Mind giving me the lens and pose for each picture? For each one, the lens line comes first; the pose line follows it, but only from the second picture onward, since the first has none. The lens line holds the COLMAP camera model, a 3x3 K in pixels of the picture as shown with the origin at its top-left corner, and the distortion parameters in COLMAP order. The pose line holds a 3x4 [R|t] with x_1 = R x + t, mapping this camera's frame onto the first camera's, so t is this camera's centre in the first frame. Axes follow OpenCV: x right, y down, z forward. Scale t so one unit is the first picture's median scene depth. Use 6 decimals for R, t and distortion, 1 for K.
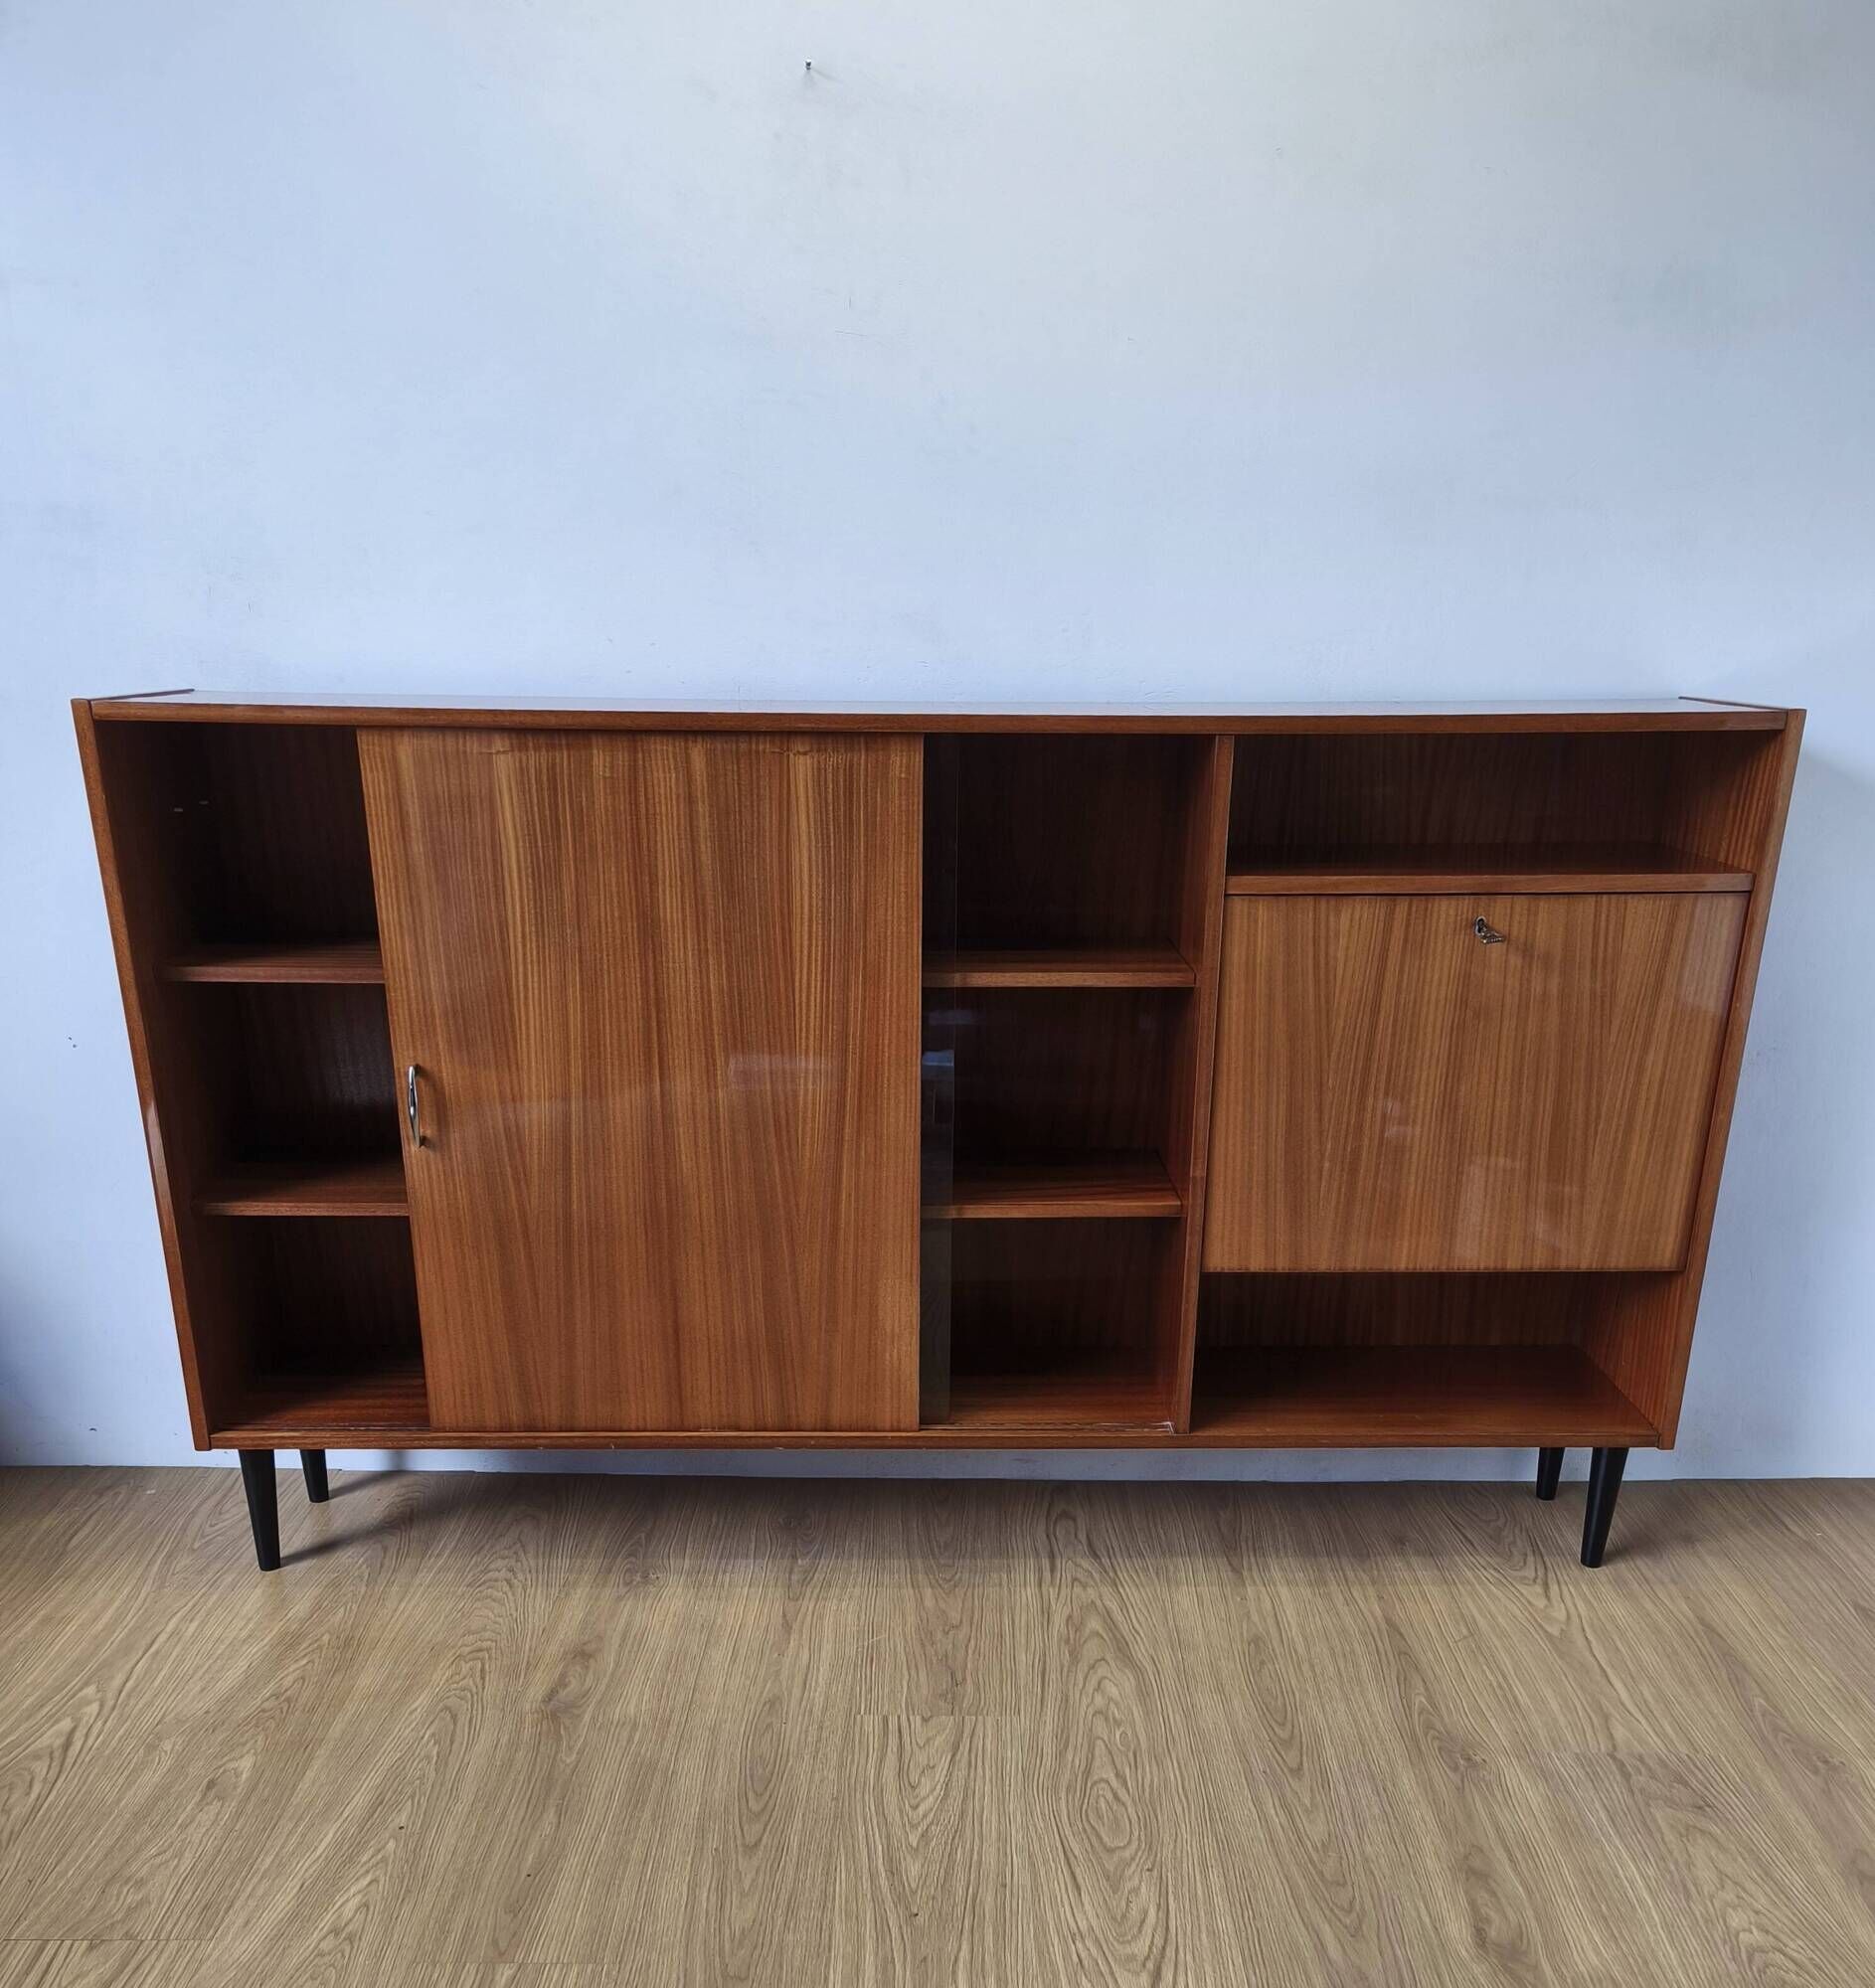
lens RADIAL K [[1693.3, 0, 942.4], [0, 1693.3, 1243.0], [0, 0, 1]] dist [0.055589, -0.034626]
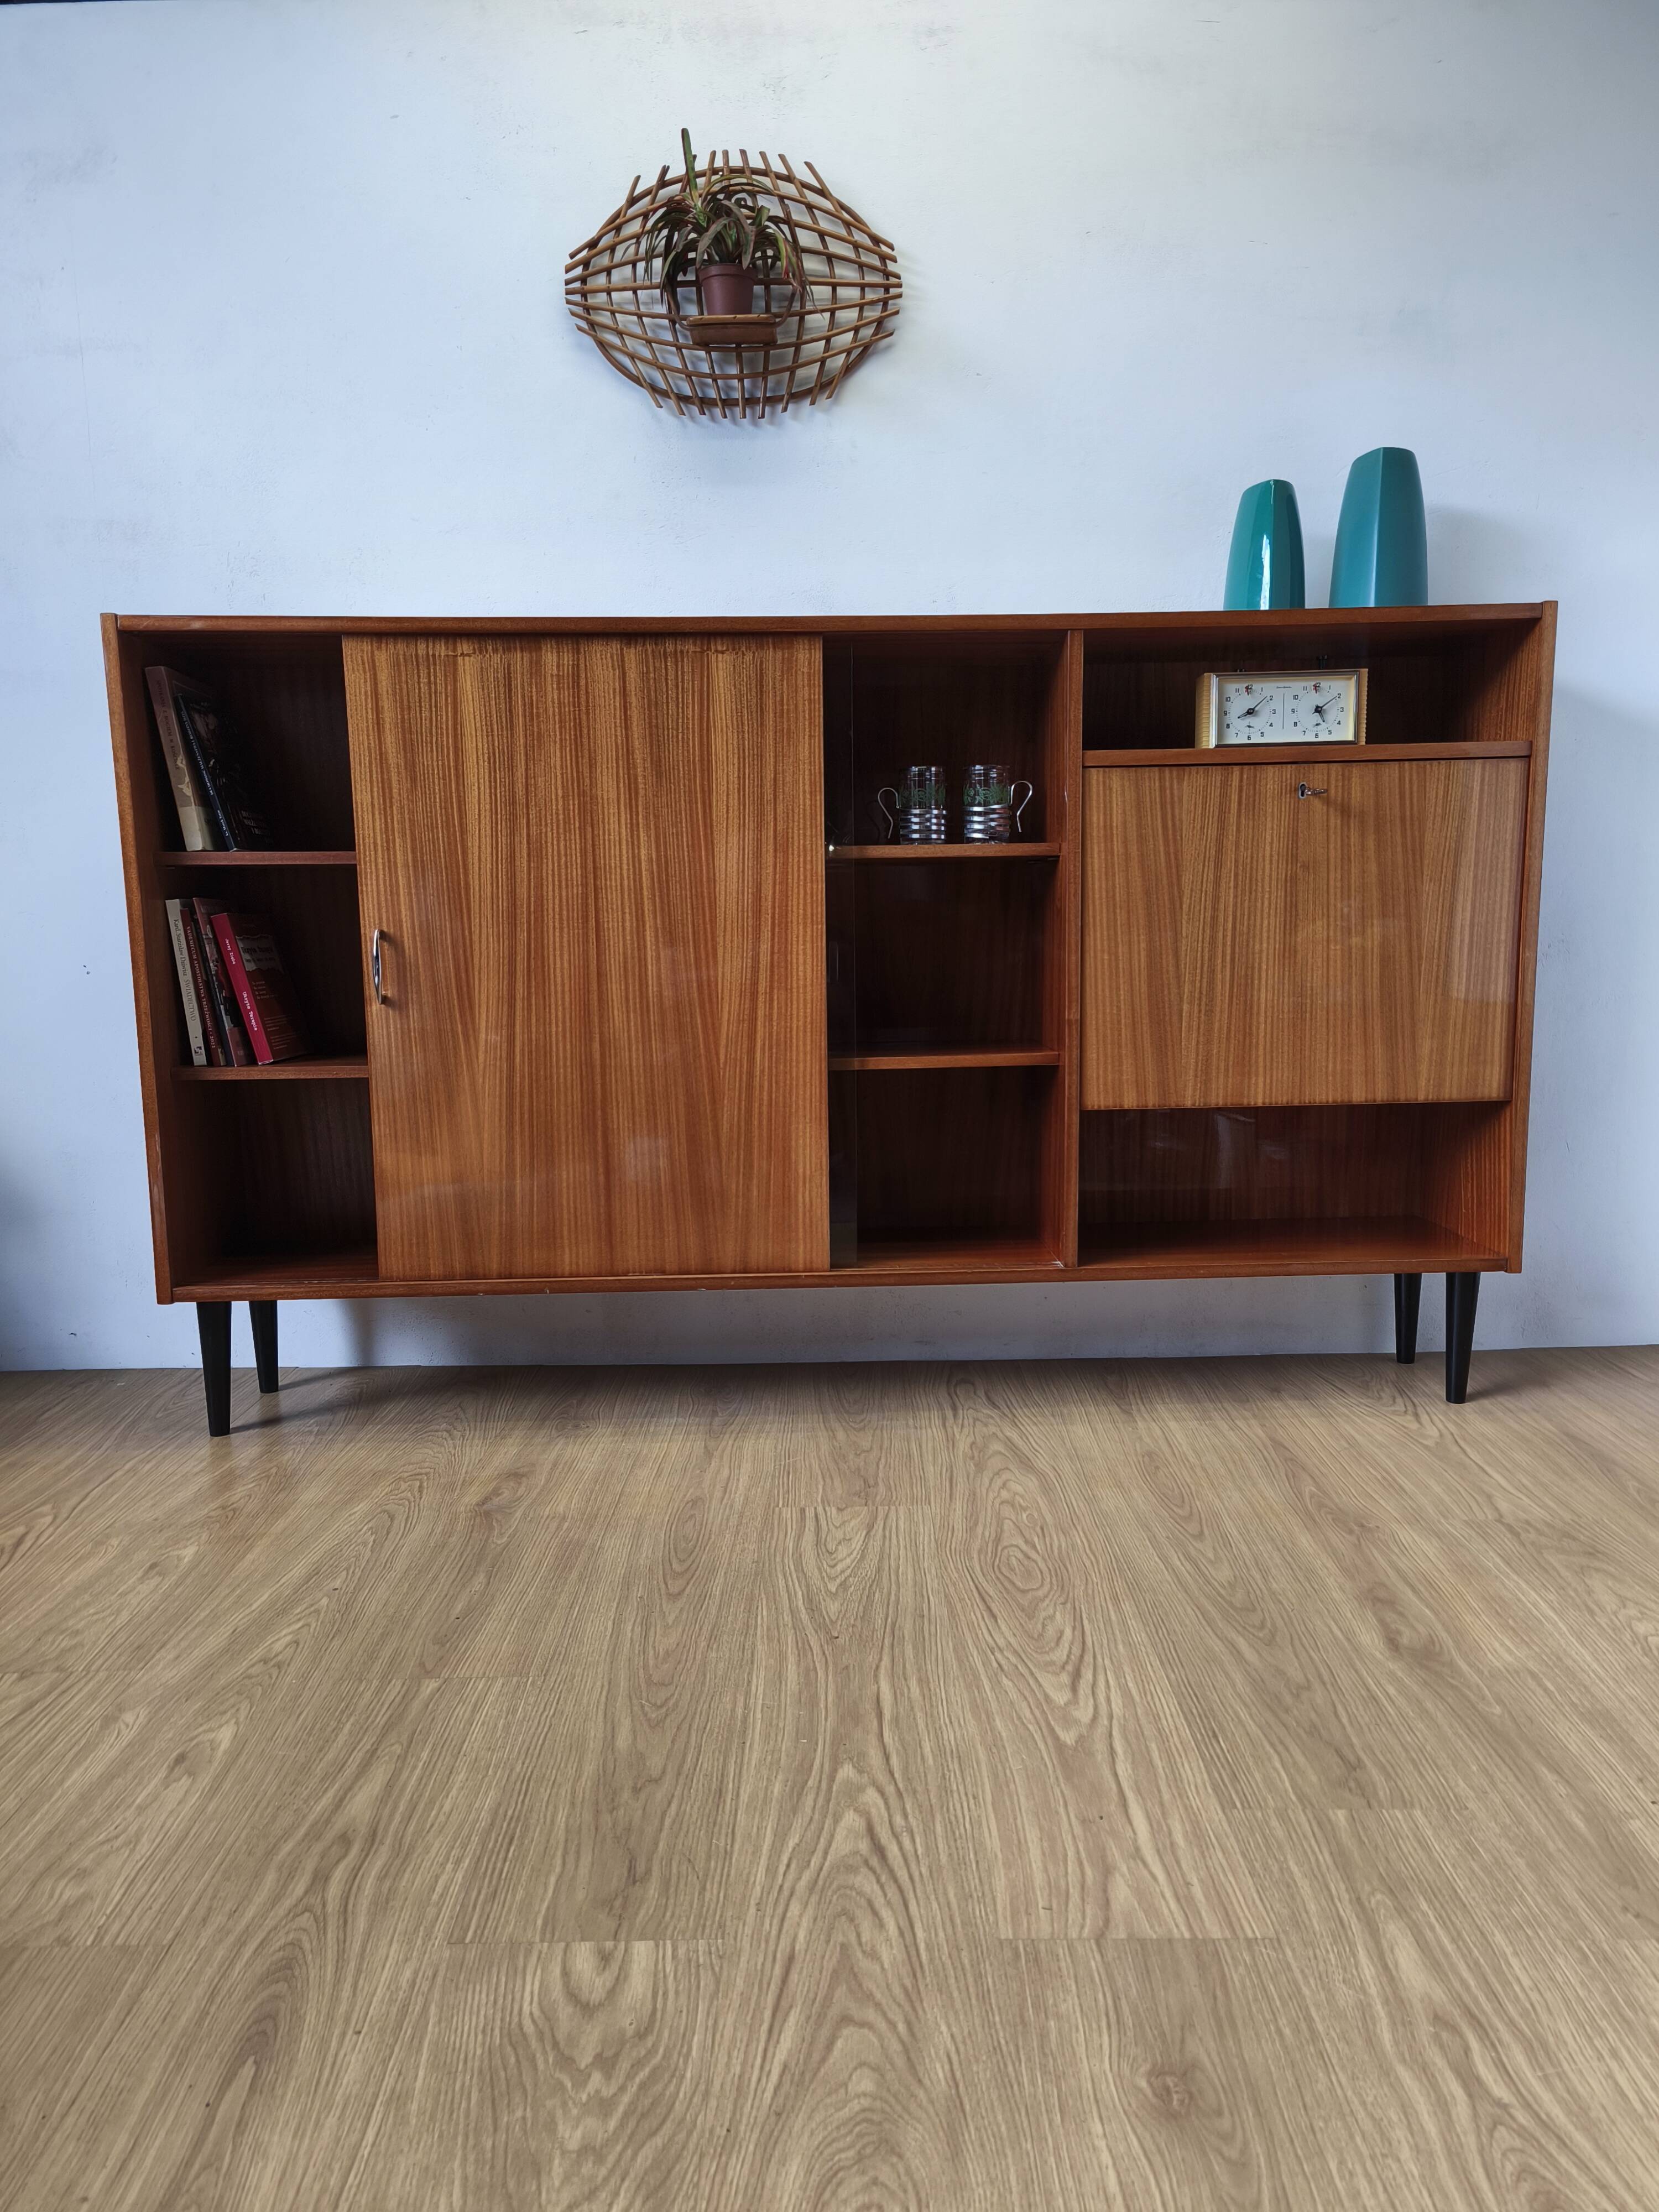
lens RADIAL K [[1448.0, 0, 840.0], [0, 1448.0, 1115.7], [0, 0, 1]] dist [0.075784, -0.068516]
pose [[0.999756, -0.021909, 0.002967, -0.007955], [0.022037, 0.976703, -0.213463, 0.237903], [0.001779, 0.213476, 0.976947, 0.070109]]
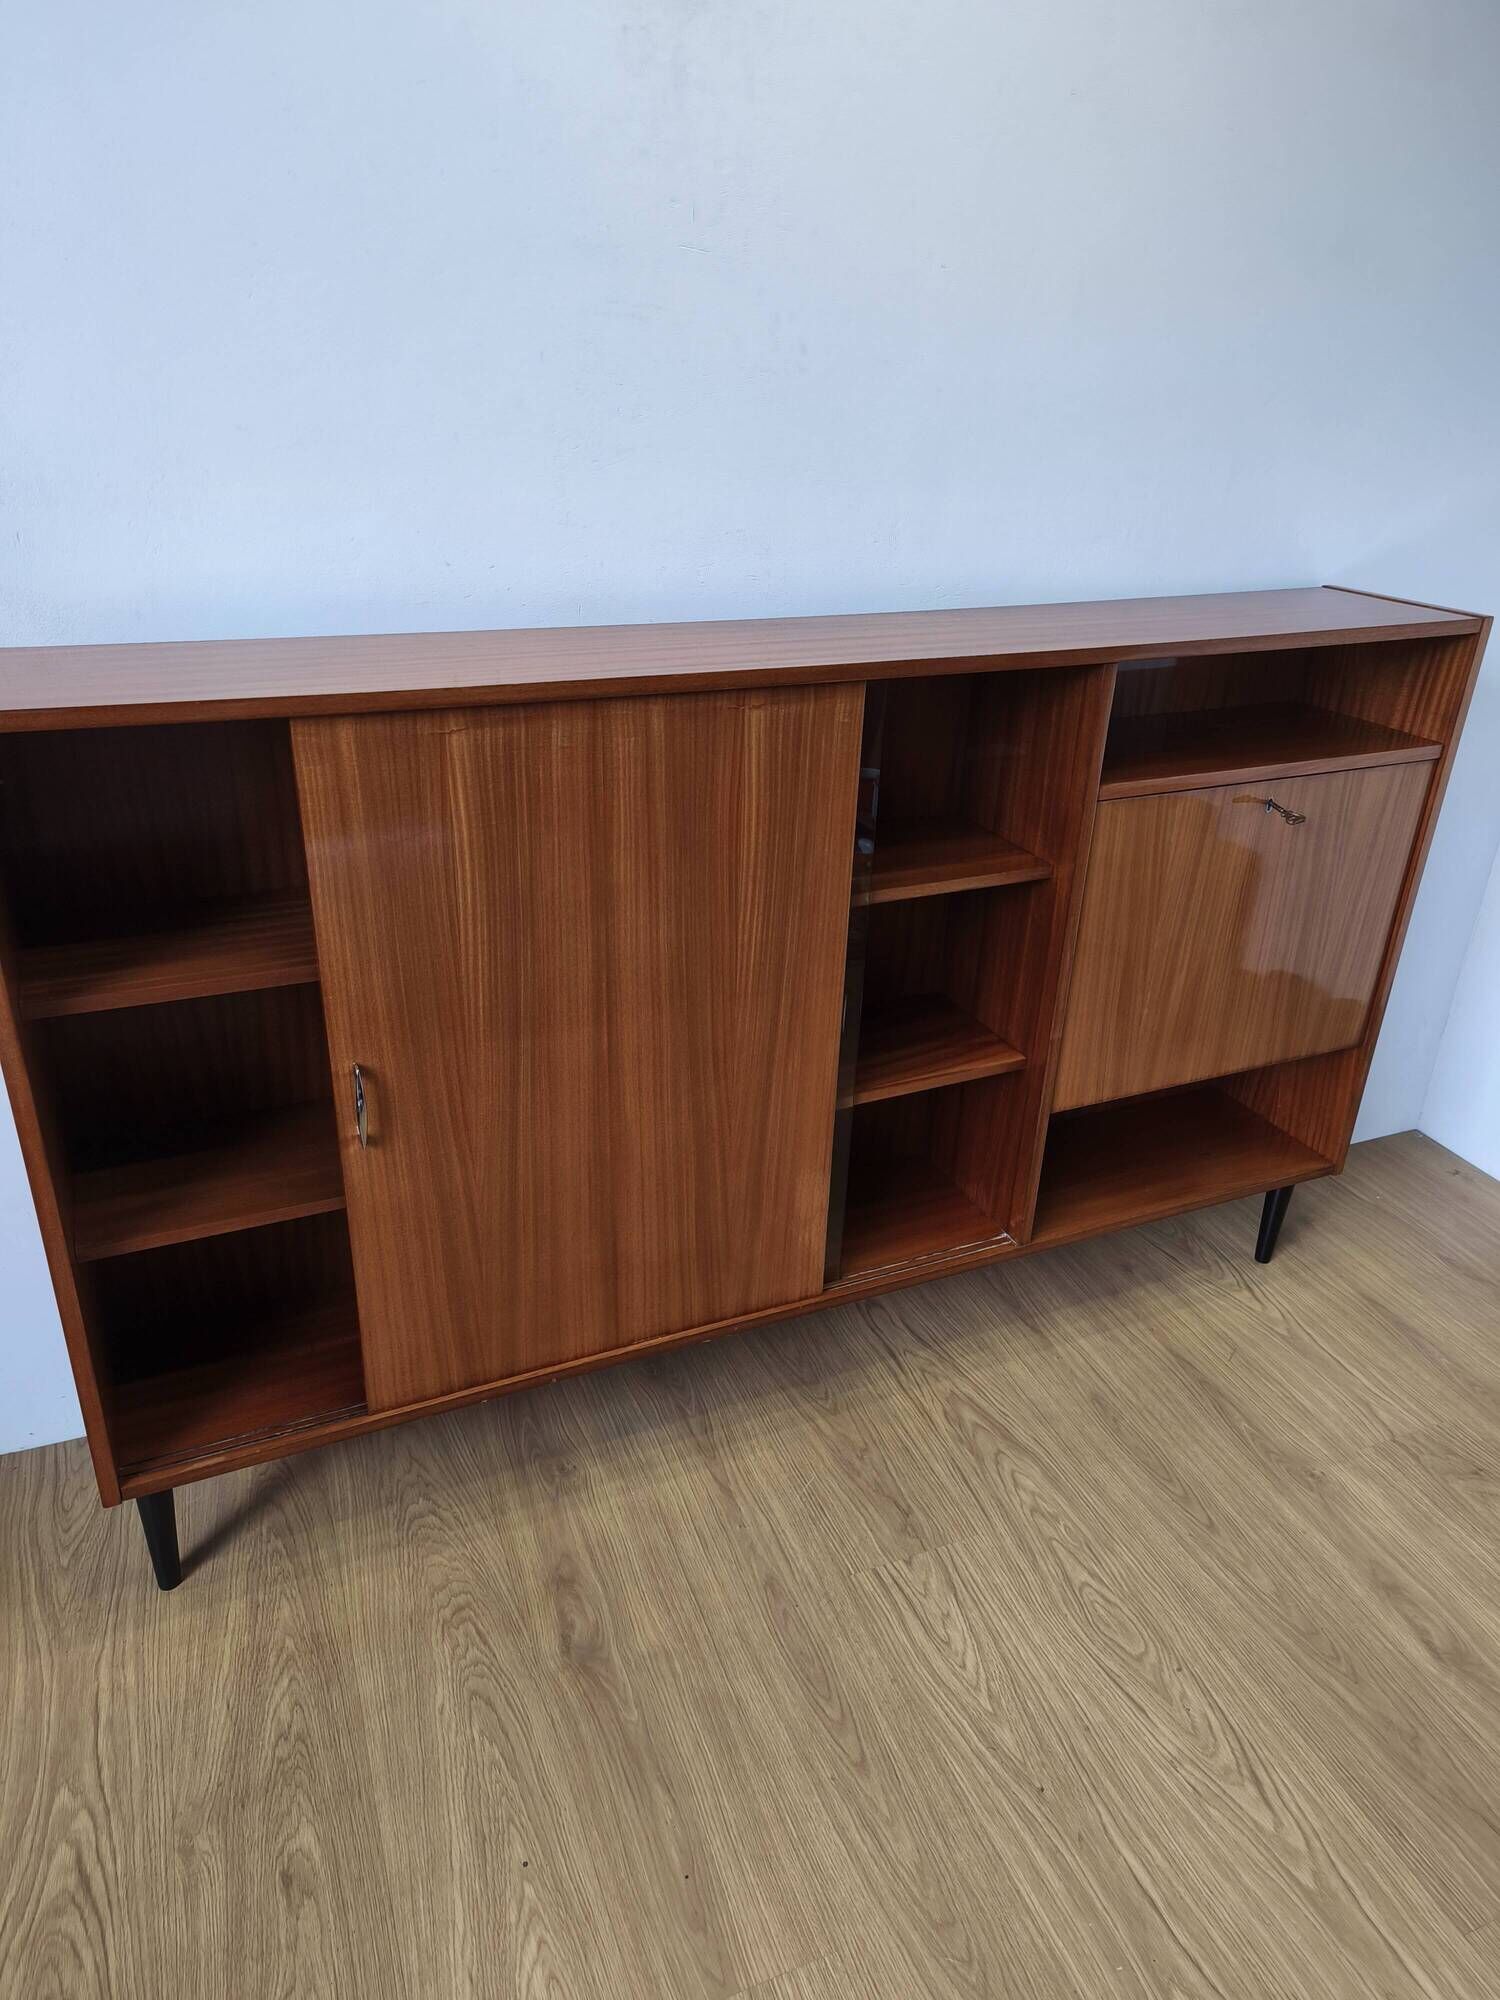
lens RADIAL K [[1309.2, 0, 745.3], [0, 1309.2, 999.1], [0, 0, 1]] dist [0.075784, -0.068516]
pose [[0.926057, -0.143843, 0.348894, -0.362971], [0.107638, 0.986783, 0.121135, -0.202986], [-0.361707, -0.074623, 0.929301, 0.264267]]
